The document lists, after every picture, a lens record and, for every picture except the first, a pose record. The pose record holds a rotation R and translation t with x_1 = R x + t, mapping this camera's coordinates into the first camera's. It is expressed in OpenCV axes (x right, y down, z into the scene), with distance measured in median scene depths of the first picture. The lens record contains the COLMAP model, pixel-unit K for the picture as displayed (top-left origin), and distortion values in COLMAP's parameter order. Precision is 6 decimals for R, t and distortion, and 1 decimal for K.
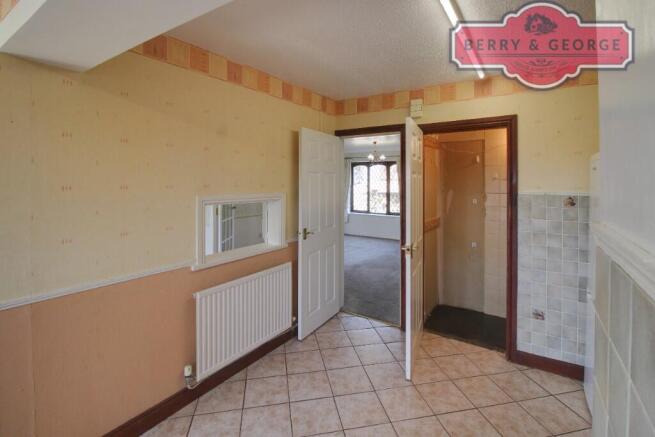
lens RADIAL K [[310.5, 0, 336.5], [0, 310.5, 184.6], [0, 0, 1]] dist [0.003667, -0.008588]
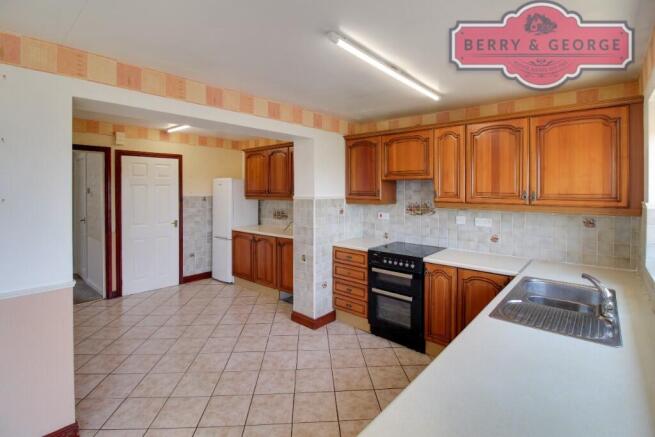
lens RADIAL K [[310.5, 0, 339.4], [0, 310.5, 192.4], [0, 0, 1]] dist [0.003667, -0.008588]
pose [[0.133760, -0.014485, 0.990908, -1.082150], [0.007836, 0.999877, 0.013558, -0.009588], [-0.990983, 0.005951, 0.133857, -0.191146]]
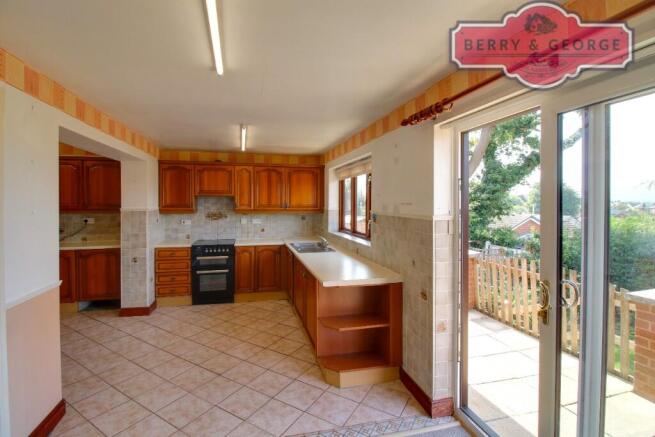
lens RADIAL K [[310.5, 0, 311.4], [0, 310.5, 206.1], [0, 0, 1]] dist [0.003667, -0.008588]
pose [[-0.711150, -0.013993, 0.702901, -1.510363], [0.002180, 0.999753, 0.022108, -0.021004], [-0.703037, 0.017255, -0.710944, 0.558979]]
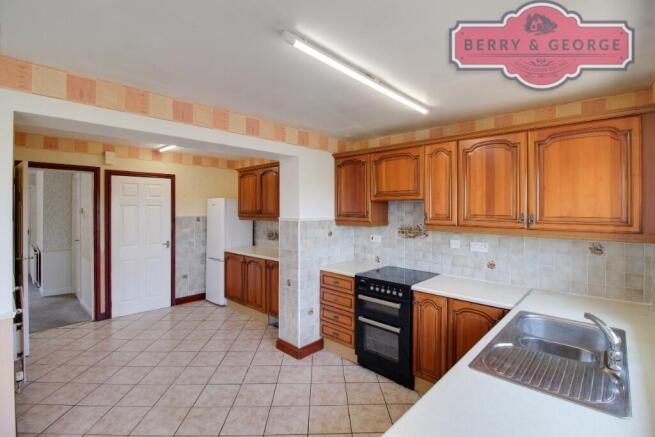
lens RADIAL K [[310.5, 0, 333.7], [0, 310.5, 209.2], [0, 0, 1]] dist [0.003667, -0.008588]
pose [[0.169635, -0.004809, 0.985495, -1.004051], [0.006320, 0.999973, 0.003792, -0.013585], [-0.985487, 0.005585, 0.169661, -0.250517]]
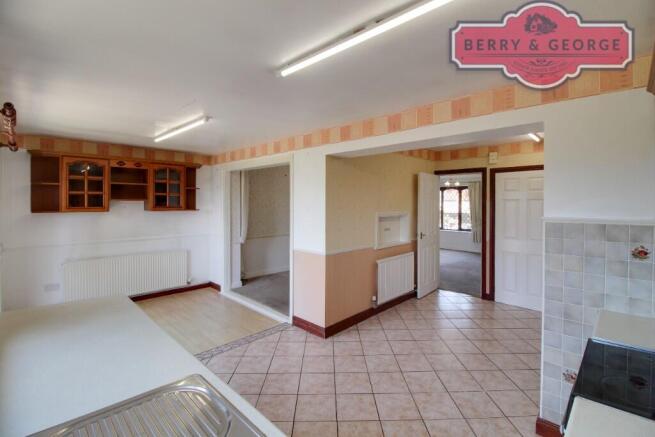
lens RADIAL K [[310.5, 0, 328.6], [0, 310.5, 206.1], [0, 0, 1]] dist [0.003667, -0.008588]
pose [[0.980769, 0.000898, -0.195169, -0.267988], [-0.000305, 0.999995, 0.003071, -0.006371], [0.195171, -0.002953, 0.980765, -0.744747]]
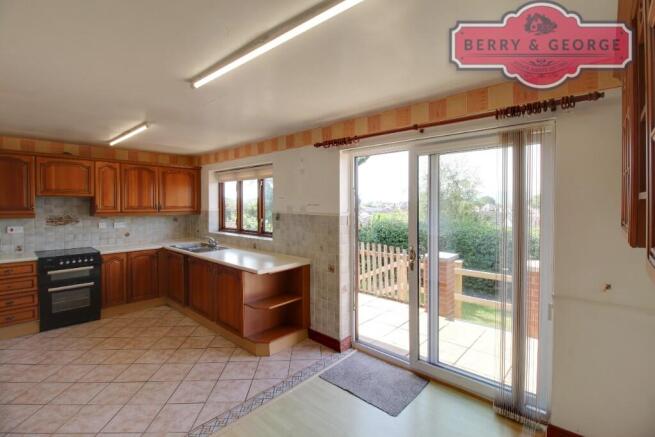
lens RADIAL K [[310.5, 0, 324.7], [0, 310.5, 209.0], [0, 0, 1]] dist [0.003667, -0.008588]
pose [[-0.985356, -0.008001, 0.170321, -1.320130], [-0.002911, 0.999542, 0.030115, -0.026813], [-0.170484, 0.029179, -0.984928, 0.901253]]
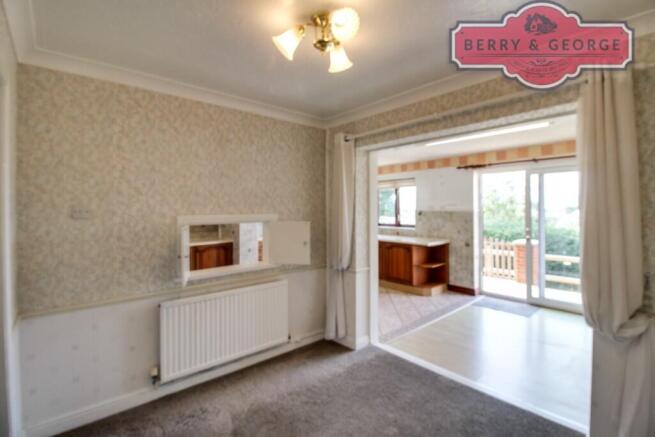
lens RADIAL K [[310.5, 0, 326.7], [0, 310.5, 206.6], [0, 0, 1]] dist [0.003667, -0.008588]
pose [[-0.965969, -0.001102, 0.258657, -0.823619], [-0.000802, 0.999999, 0.001265, 0.001034], [-0.258658, 0.001014, -0.965968, 1.768828]]
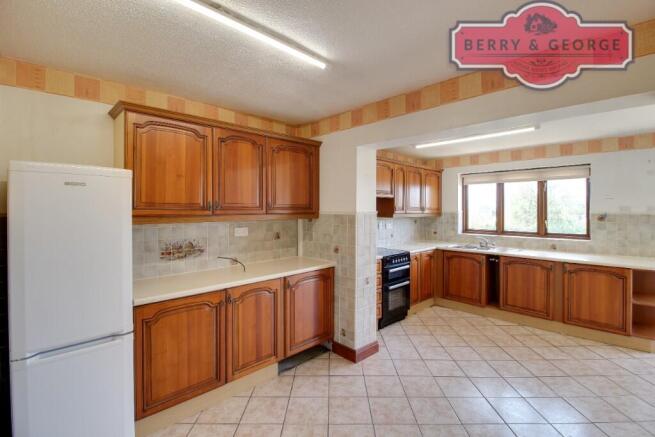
lens RADIAL K [[310.5, 0, 329.7], [0, 310.5, 209.9], [0, 0, 1]] dist [0.003667, -0.008588]
pose [[-0.979159, -0.006097, 0.203002, 0.006781], [-0.004014, 0.999935, 0.010673, 0.004954], [-0.203053, 0.009635, -0.979120, 1.186151]]
